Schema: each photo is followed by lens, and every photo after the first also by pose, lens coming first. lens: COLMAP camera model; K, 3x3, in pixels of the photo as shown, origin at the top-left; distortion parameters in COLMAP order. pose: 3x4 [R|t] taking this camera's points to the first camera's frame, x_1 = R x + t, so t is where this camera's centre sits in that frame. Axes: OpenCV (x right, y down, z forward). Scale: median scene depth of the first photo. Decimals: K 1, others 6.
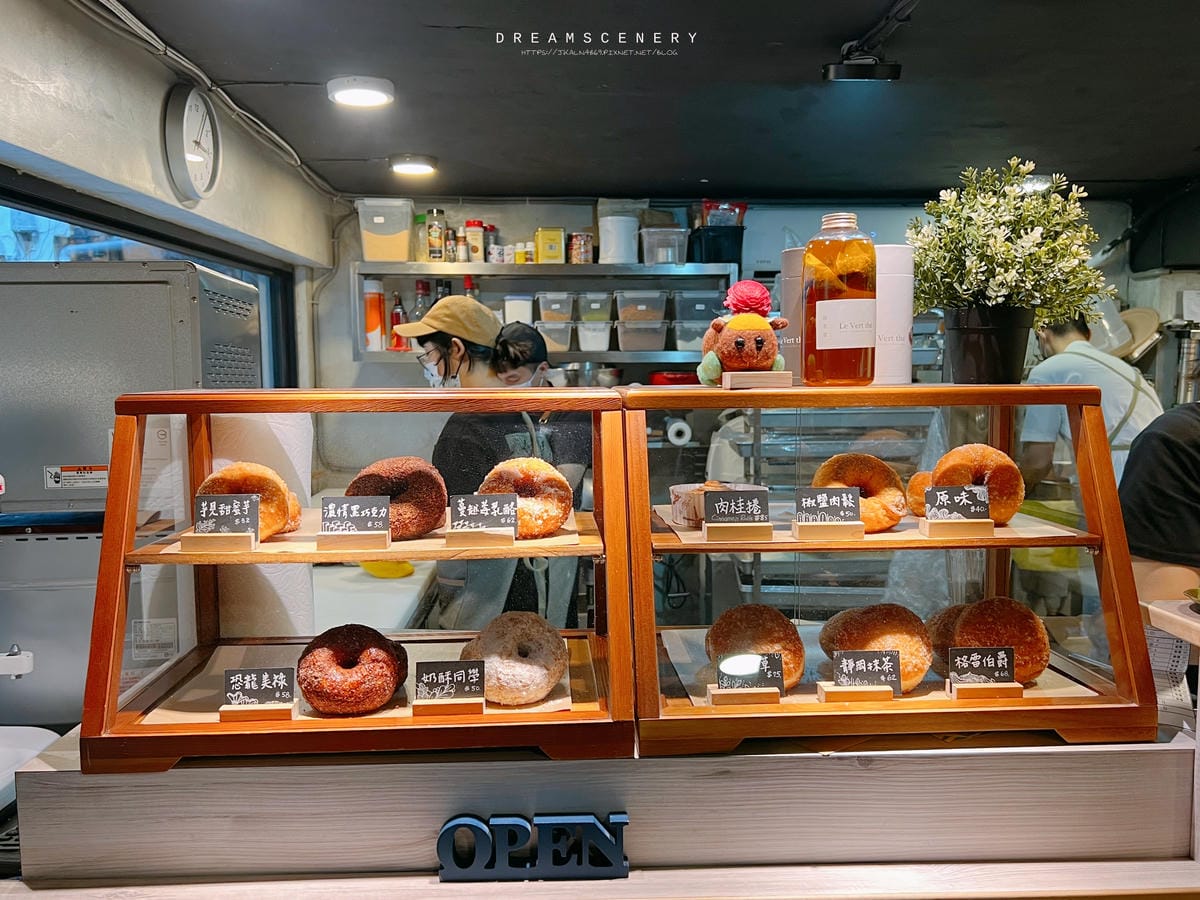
lens RADIAL K [[929.1, 0, 605.1], [0, 929.1, 470.0], [0, 0, 1]] dist [-0.002258, -0.035036]
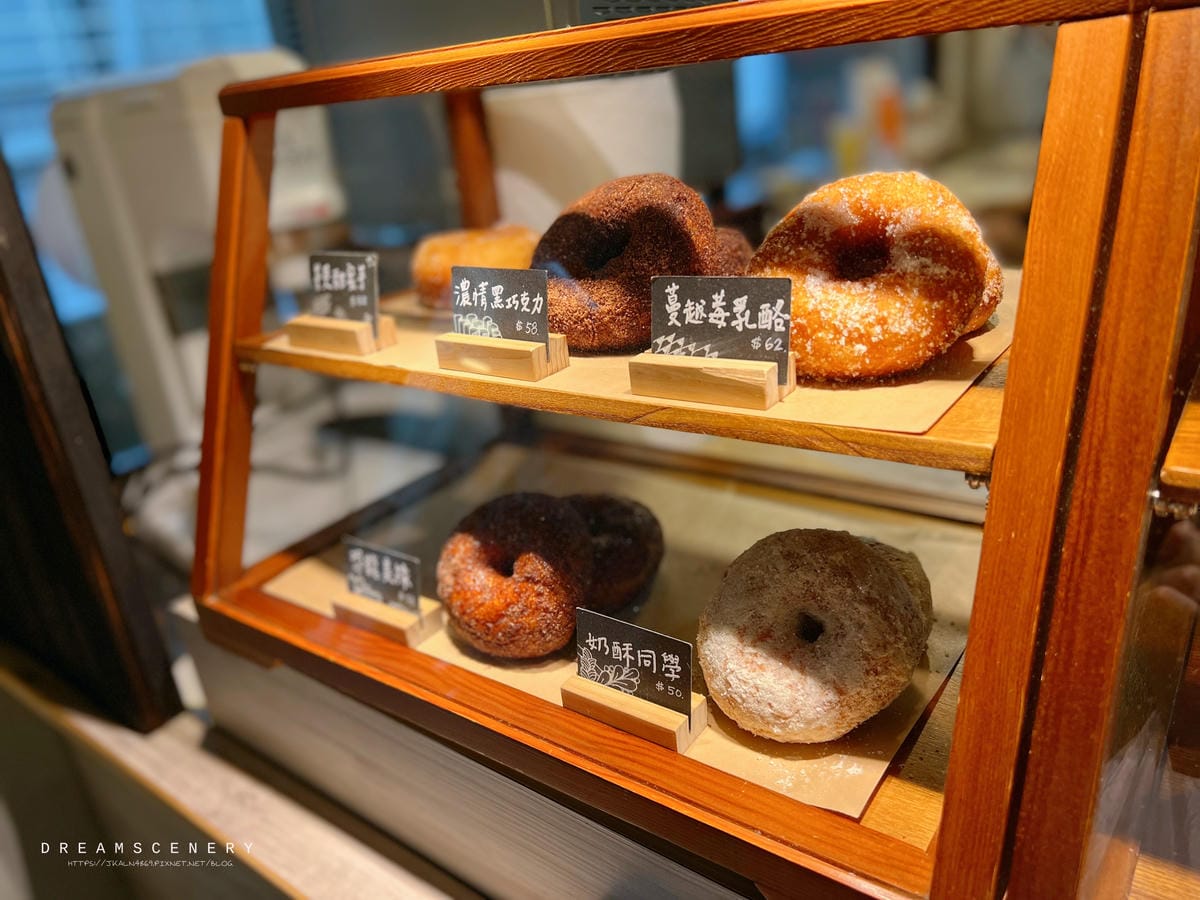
lens RADIAL K [[931.2, 0, 580.7], [0, 931.2, 454.0], [0, 0, 1]] dist [0.080494, -0.107133]
pose [[0.755121, 0.176803, -0.631295, 0.103863], [0.043198, 0.947436, 0.317014, -0.034775], [0.654161, -0.266655, 0.707791, 0.645188]]
